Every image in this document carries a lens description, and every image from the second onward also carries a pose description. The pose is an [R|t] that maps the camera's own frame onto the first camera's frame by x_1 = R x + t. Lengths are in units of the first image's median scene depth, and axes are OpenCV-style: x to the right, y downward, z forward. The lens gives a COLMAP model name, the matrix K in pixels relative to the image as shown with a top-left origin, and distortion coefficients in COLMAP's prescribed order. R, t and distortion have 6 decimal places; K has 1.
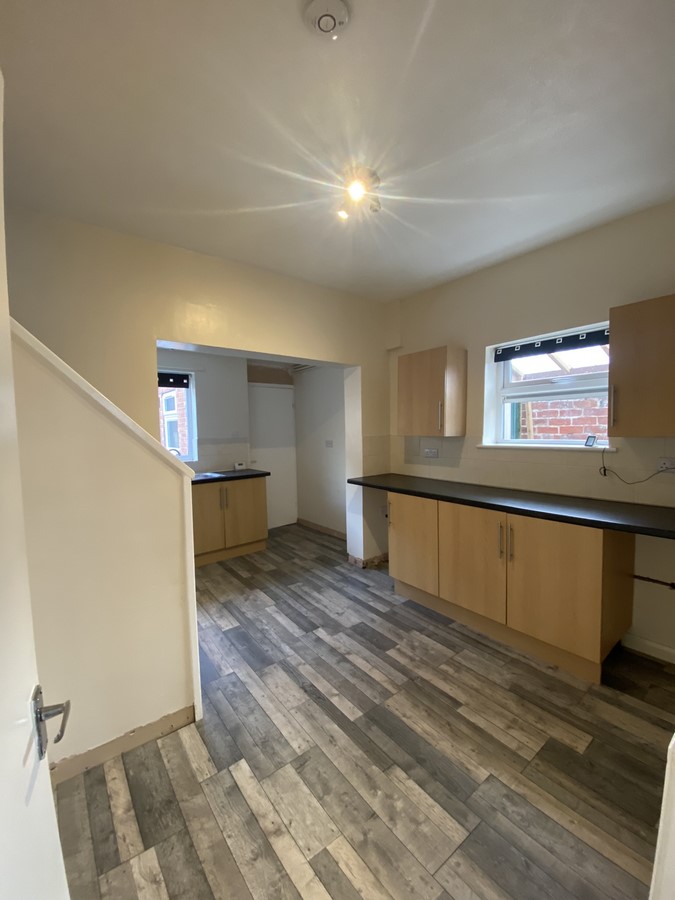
lens RADIAL K [[366.8, 0, 339.1], [0, 366.8, 450.0], [0, 0, 1]] dist [-0.027946, -0.000456]
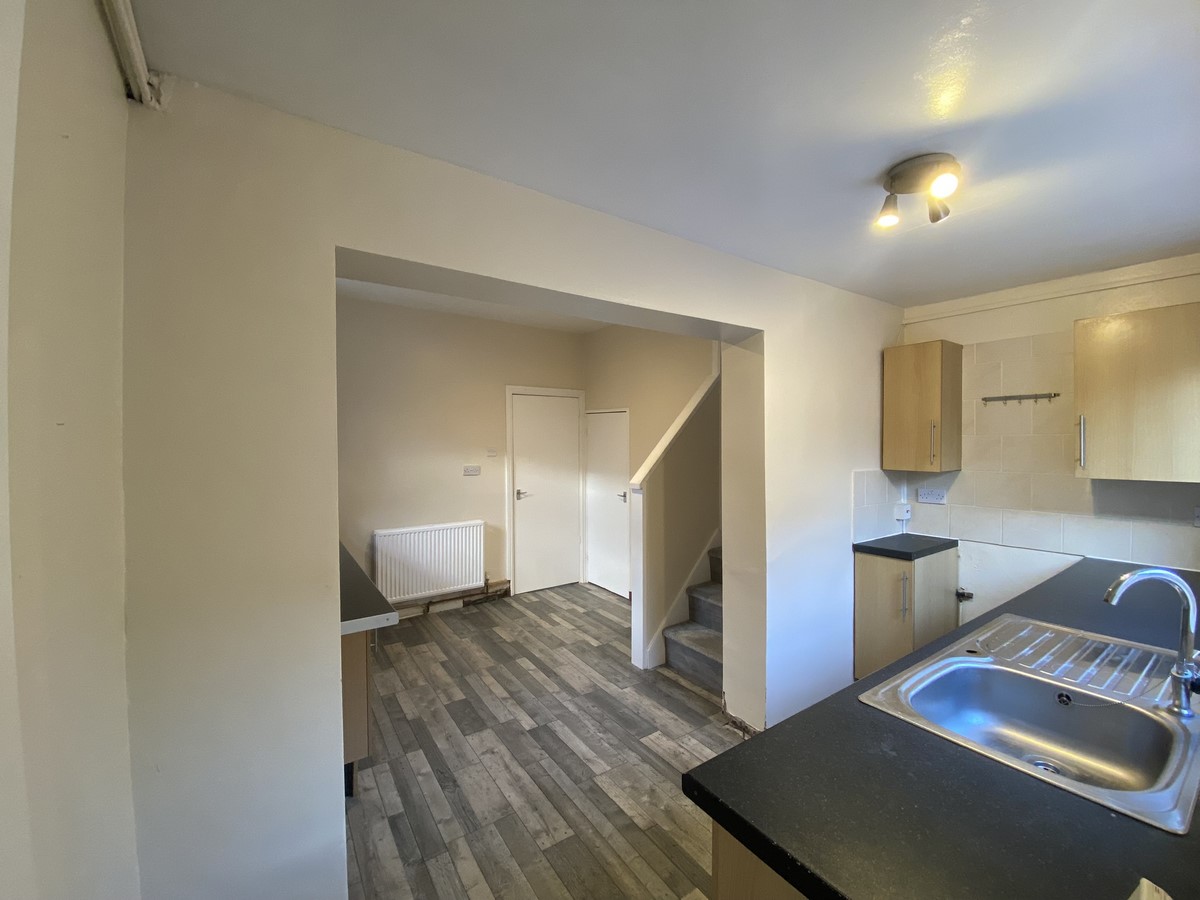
lens RADIAL K [[489.1, 0, 602.1], [0, 489.1, 446.2], [0, 0, 1]] dist [-0.027946, -0.000456]
pose [[-0.997794, 0.021260, 0.062883, -0.312285], [0.025720, 0.997146, 0.070982, -0.163693], [-0.061195, 0.072443, -0.995493, 2.167446]]
